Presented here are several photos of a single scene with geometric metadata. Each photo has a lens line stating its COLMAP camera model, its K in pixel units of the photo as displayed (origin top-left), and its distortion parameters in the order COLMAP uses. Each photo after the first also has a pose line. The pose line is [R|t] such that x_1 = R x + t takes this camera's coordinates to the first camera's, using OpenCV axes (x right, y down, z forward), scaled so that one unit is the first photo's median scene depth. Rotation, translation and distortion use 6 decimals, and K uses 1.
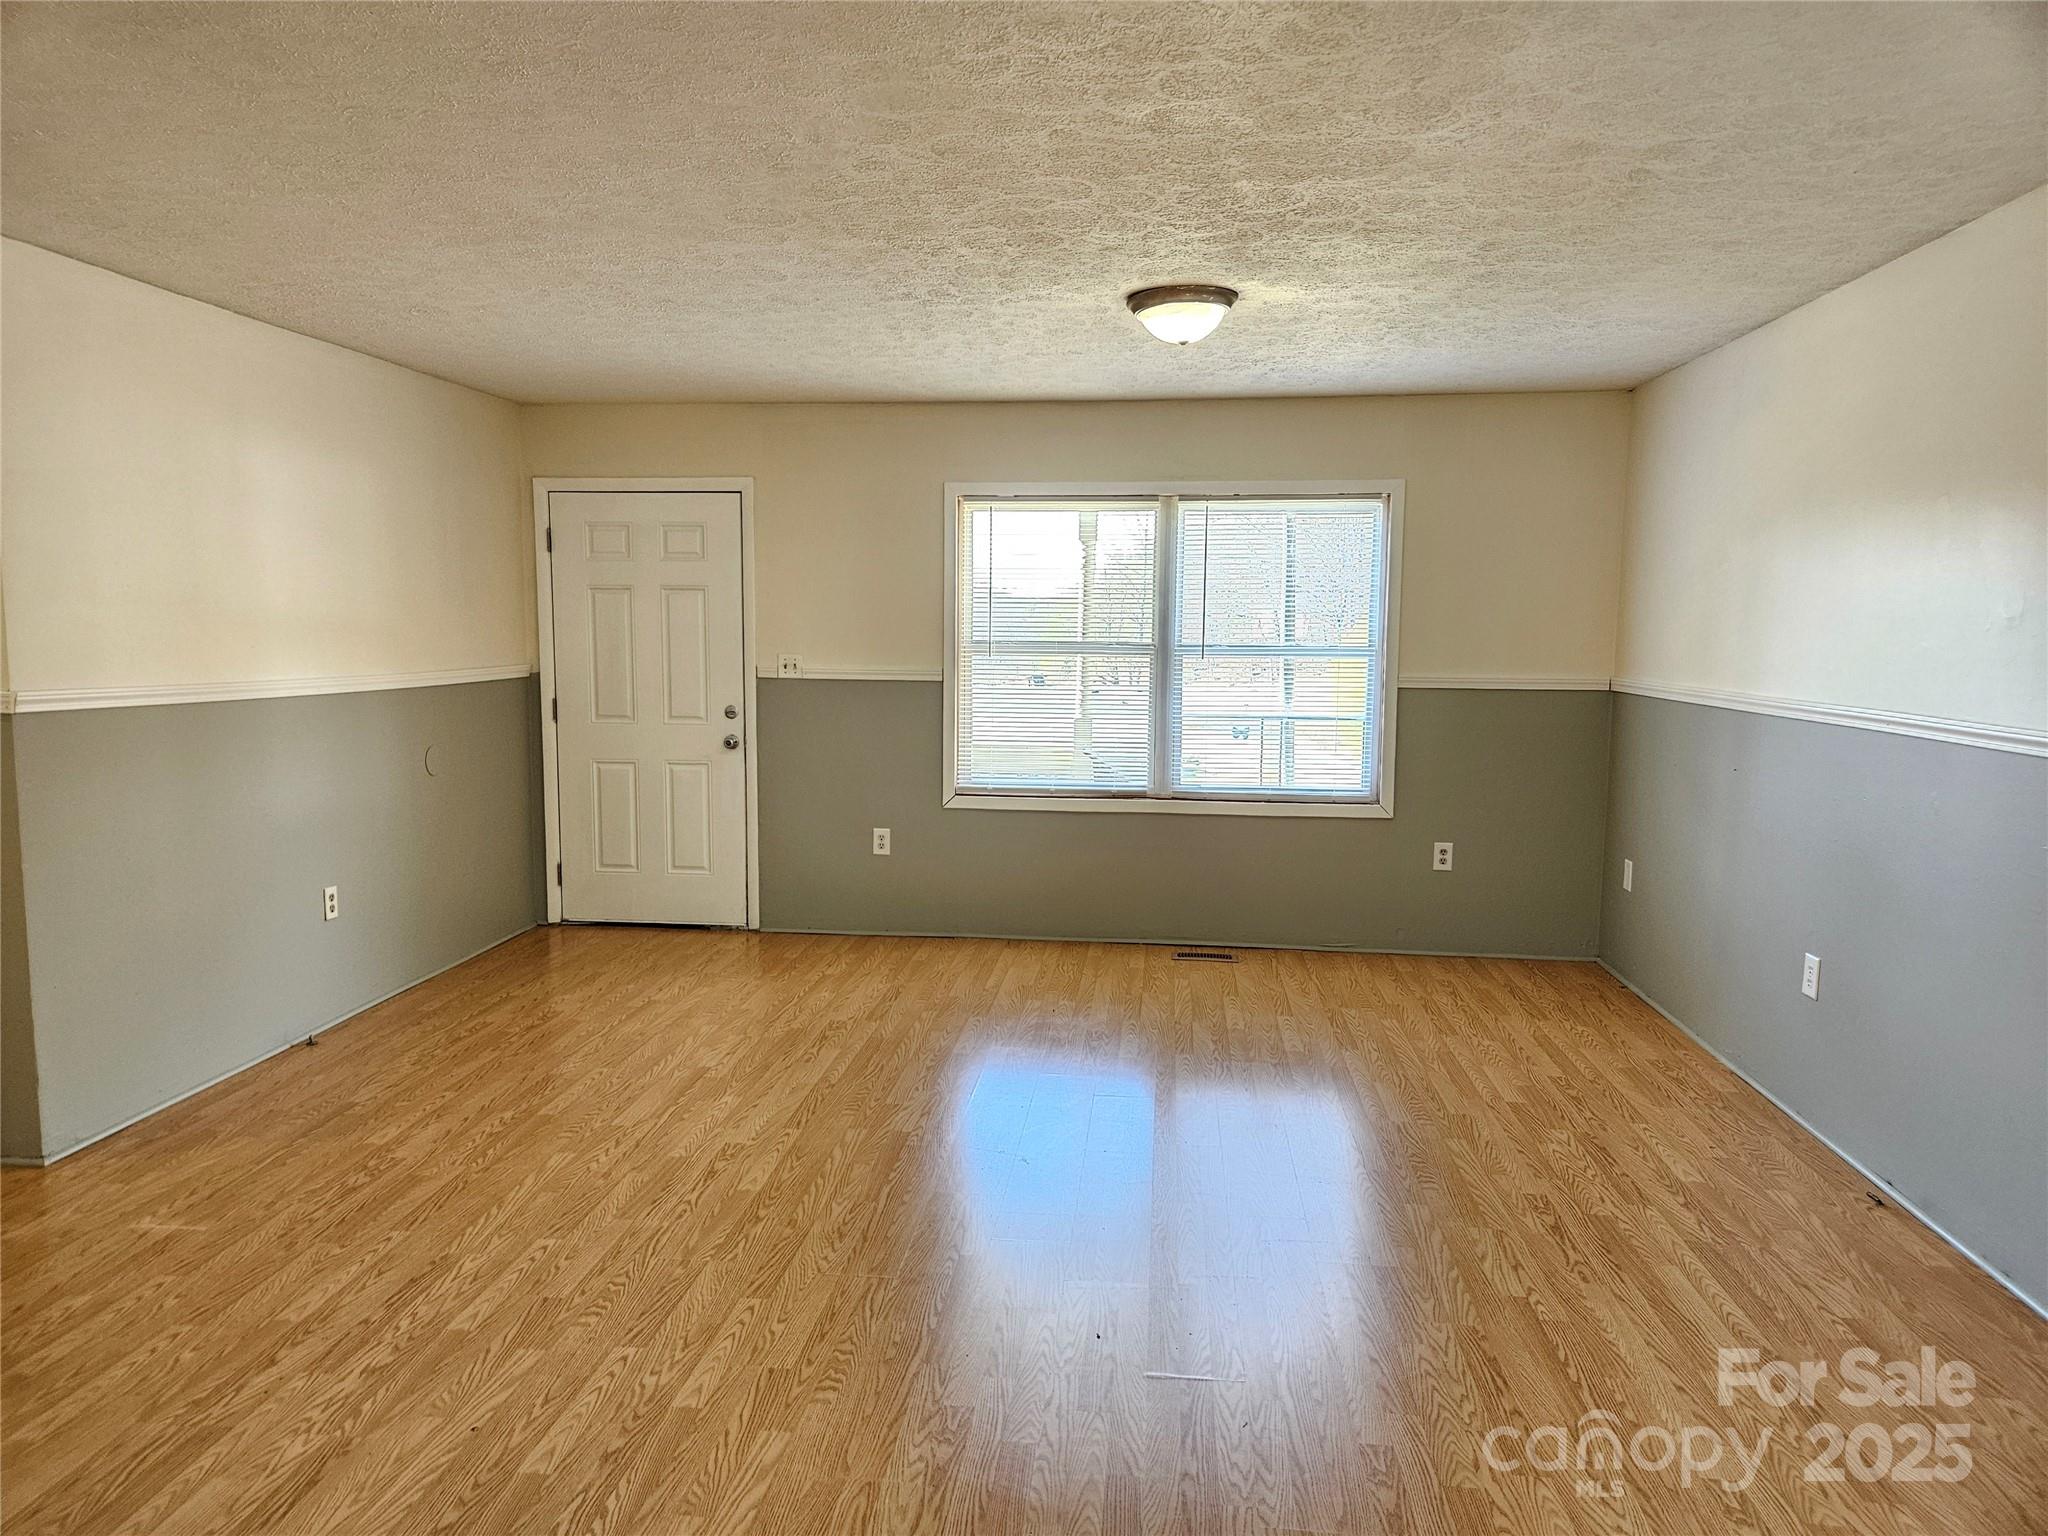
lens RADIAL K [[1372.8, 0, 1013.8], [0, 1372.8, 756.7], [0, 0, 1]] dist [0.062435, -0.049775]
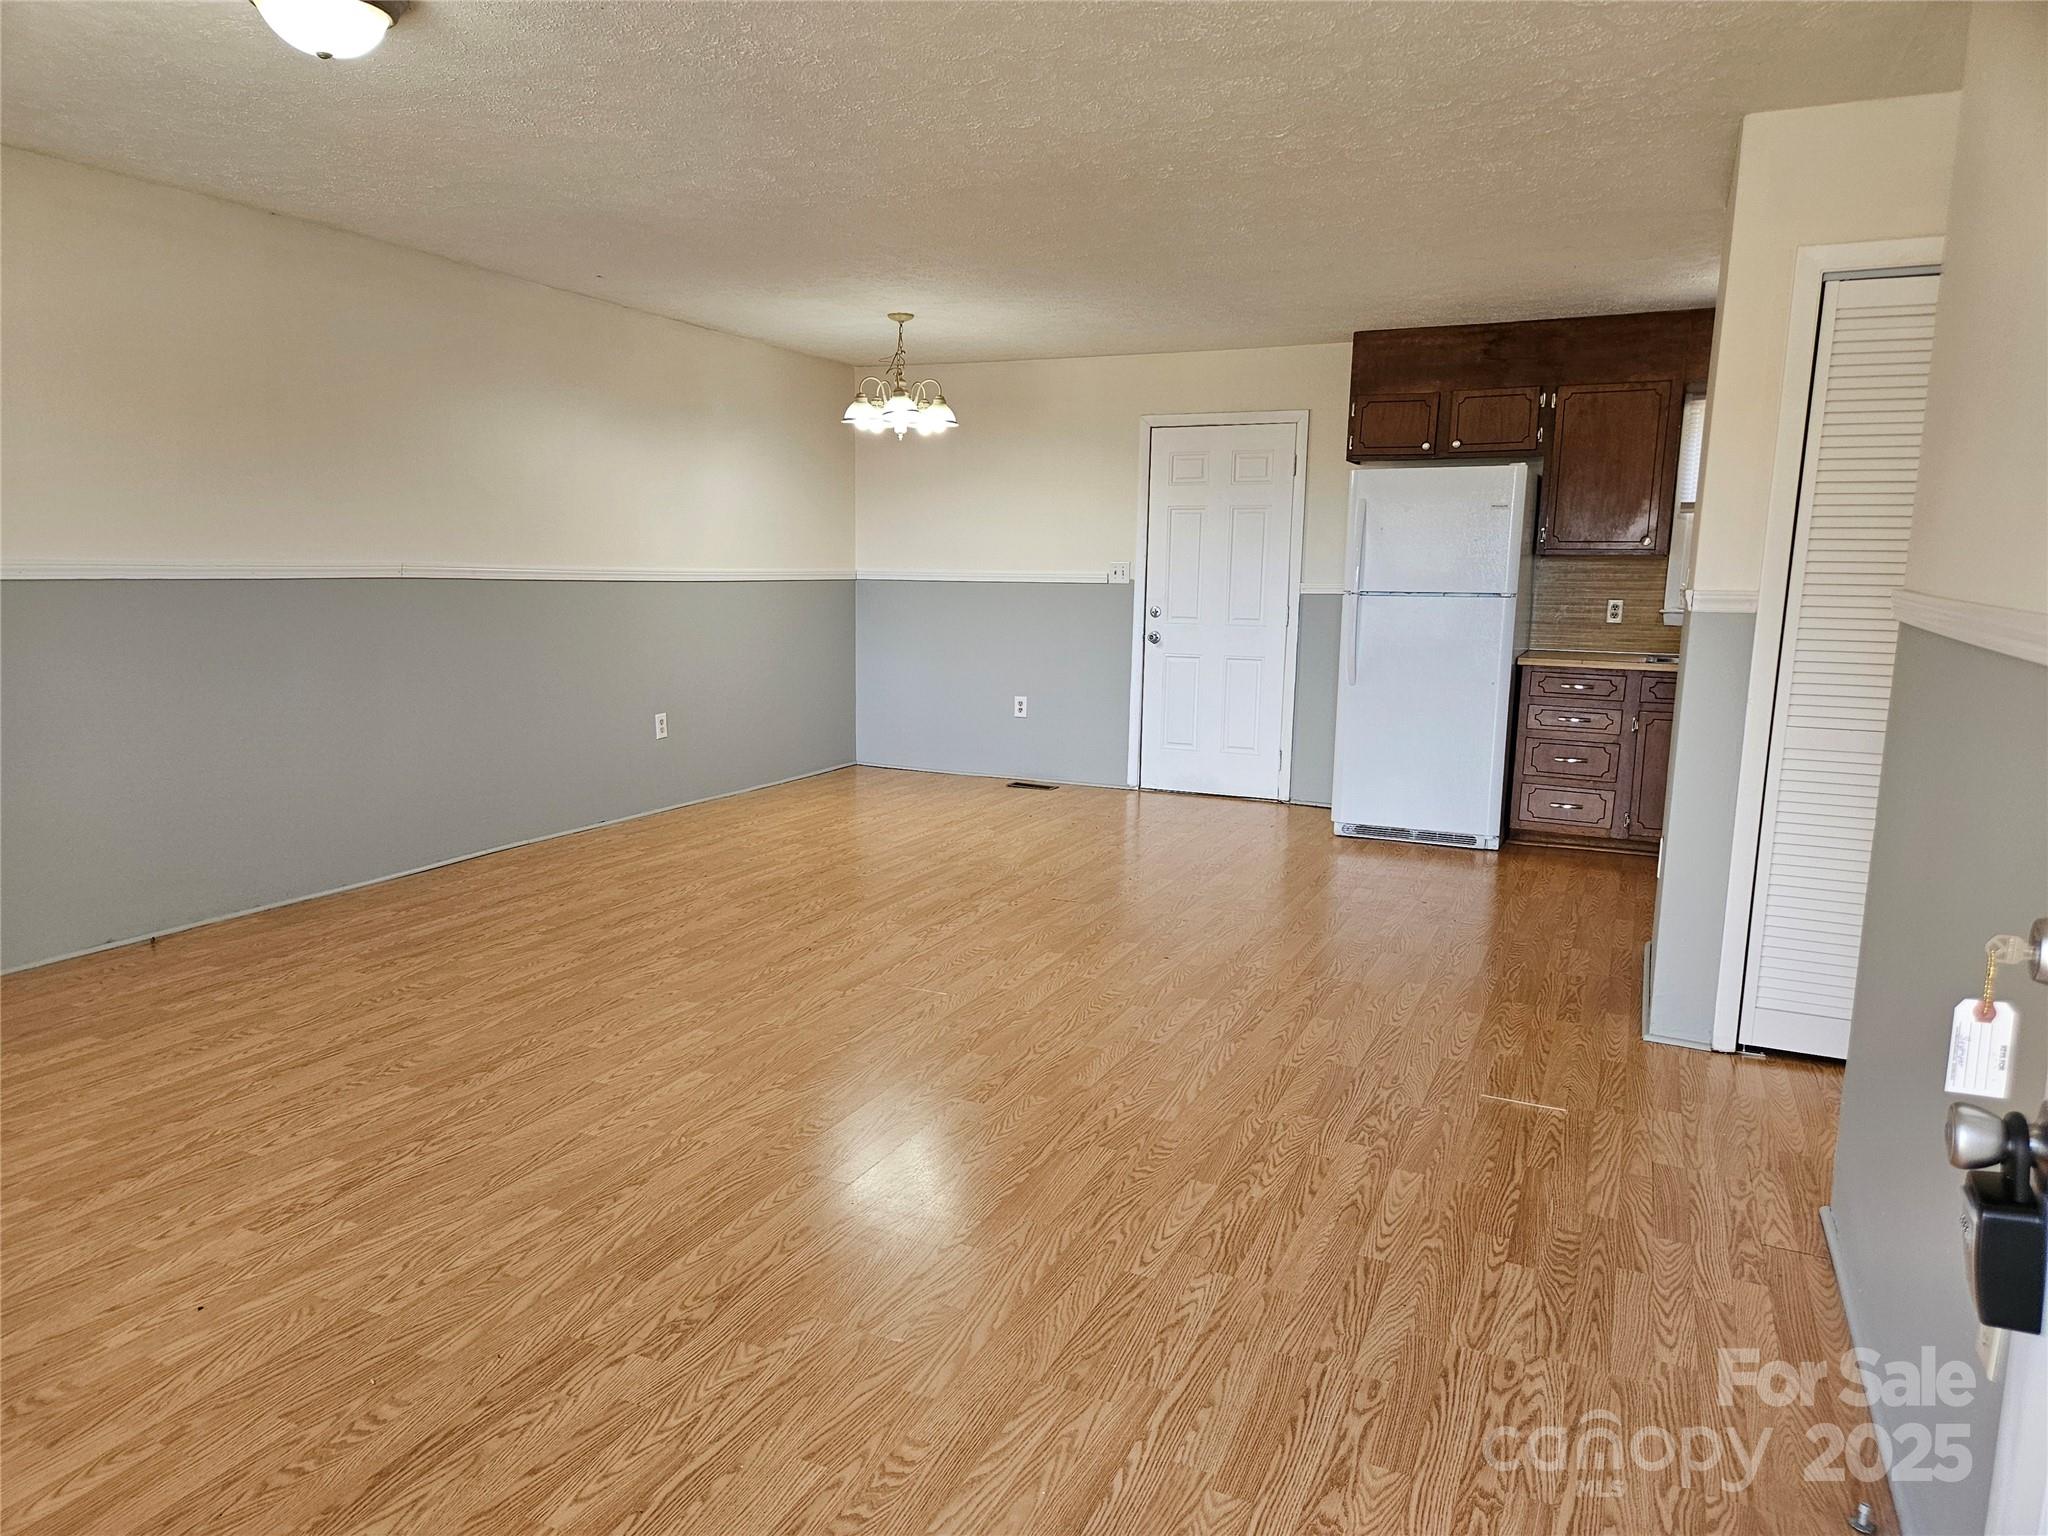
lens RADIAL K [[1372.8, 0, 1003.6], [0, 1372.8, 775.3], [0, 0, 1]] dist [0.062435, -0.049775]
pose [[-0.948303, -0.070108, 0.309525, -0.329267], [0.008677, 0.969203, 0.246112, -0.090458], [-0.317247, 0.236075, -0.918490, 1.212370]]
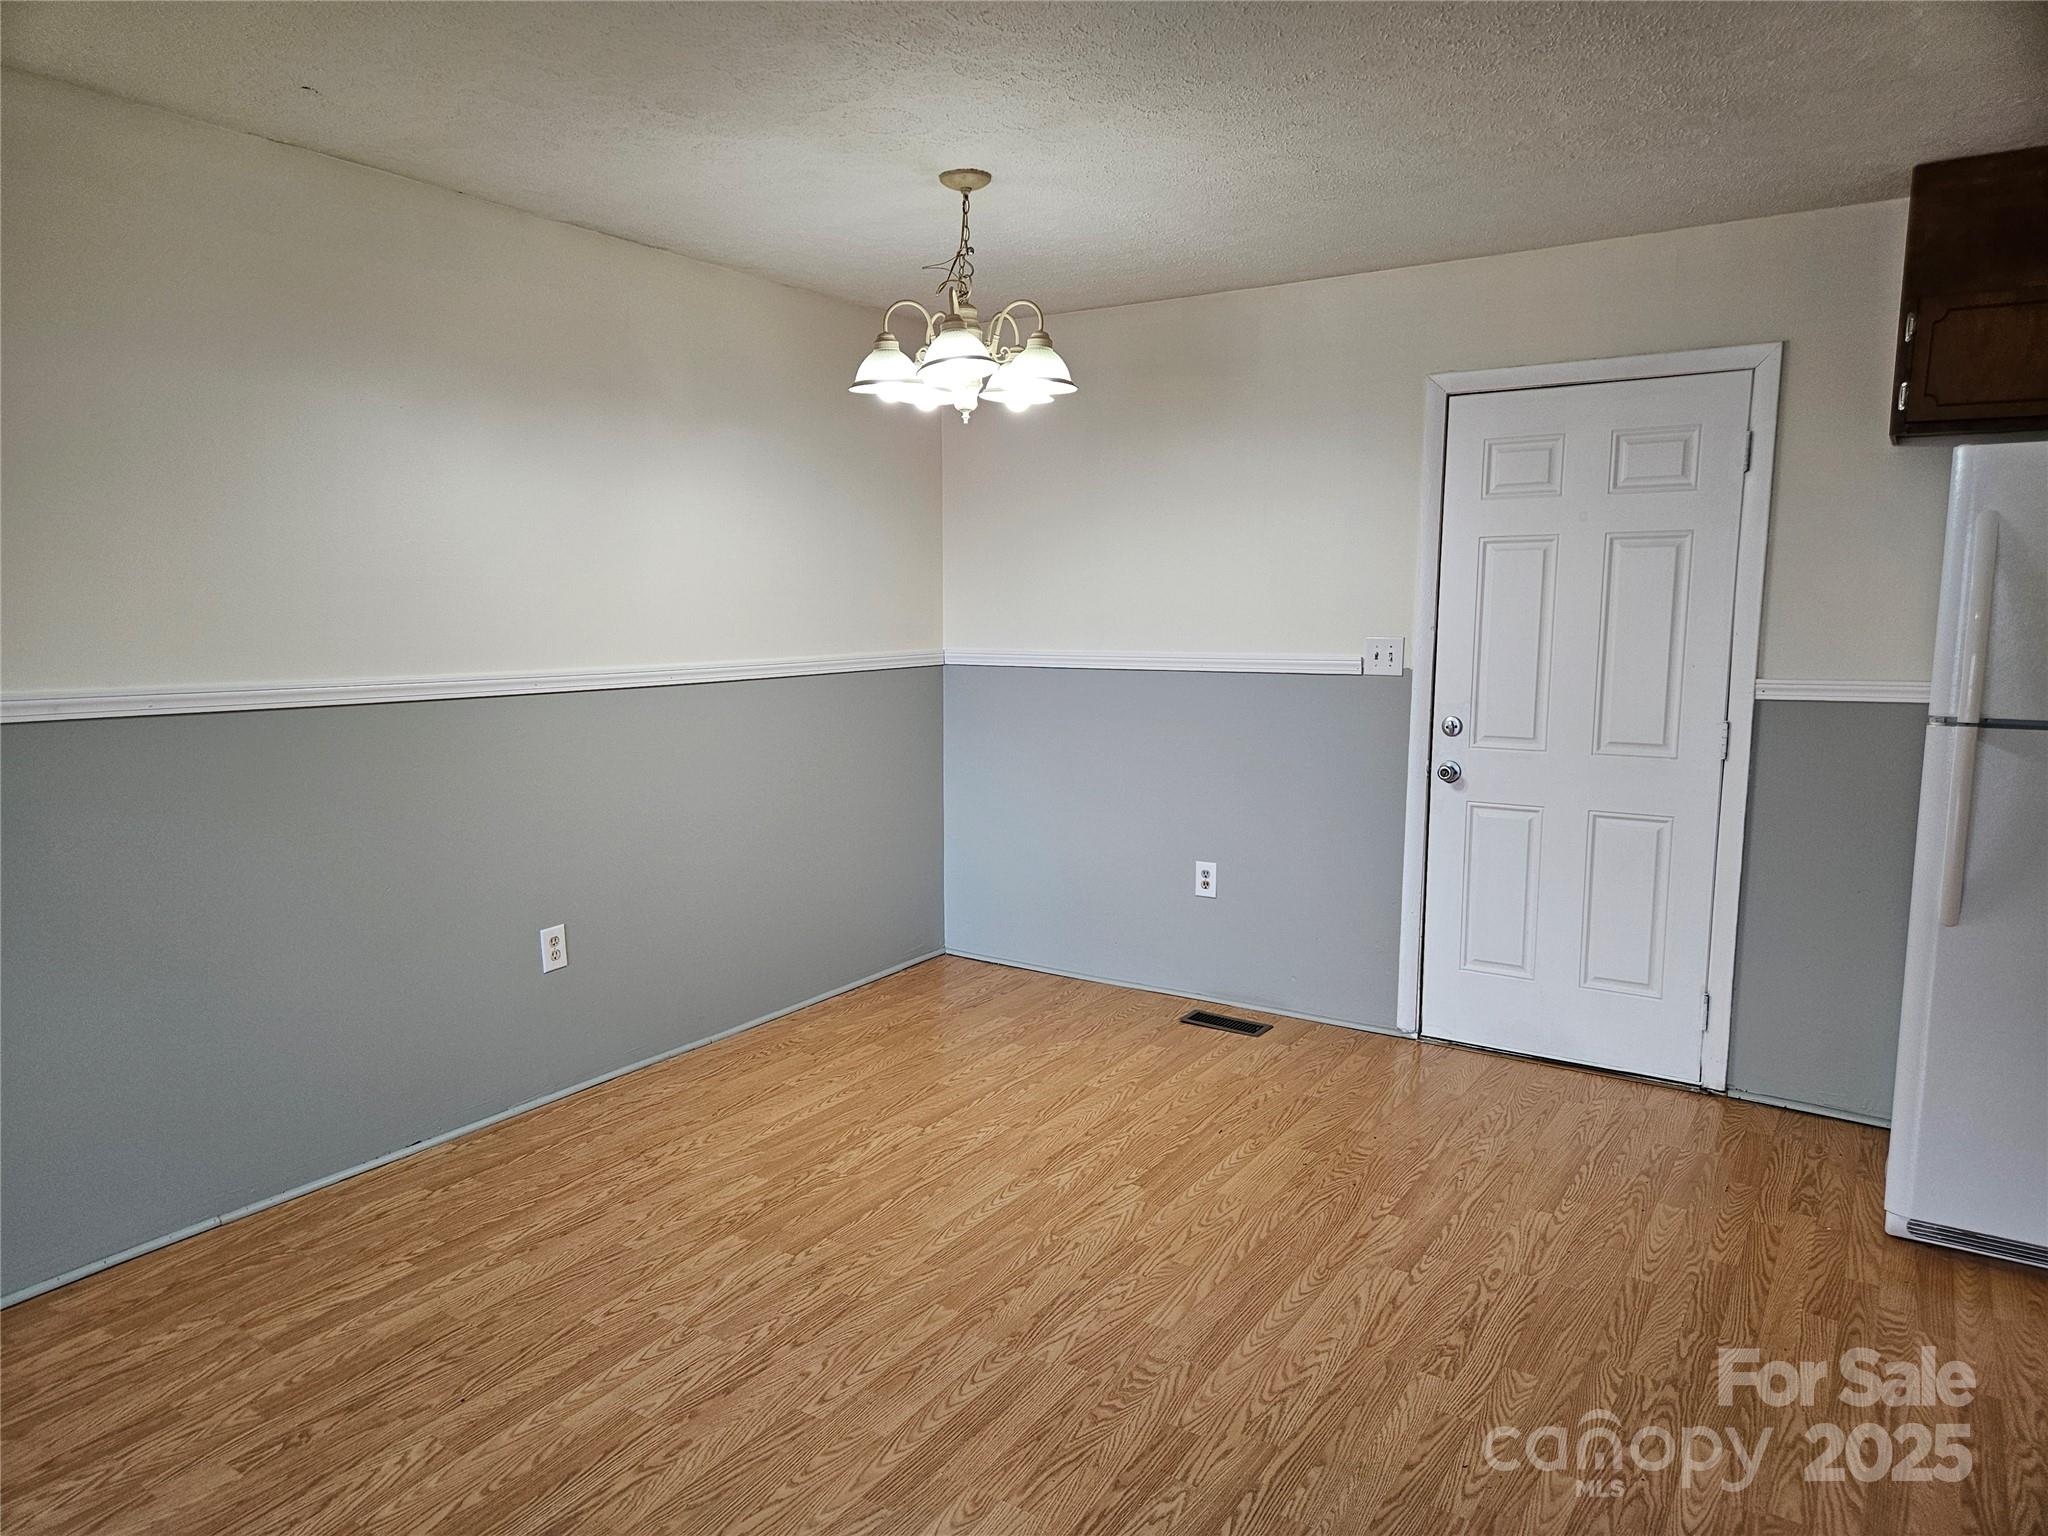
lens RADIAL K [[1372.8, 0, 986.7], [0, 1372.8, 782.9], [0, 0, 1]] dist [0.062435, -0.049775]
pose [[-0.887537, -0.069350, 0.455488, -0.223961], [0.038800, 0.973845, 0.223877, -0.071936], [-0.459101, 0.216372, -0.861632, 0.865280]]
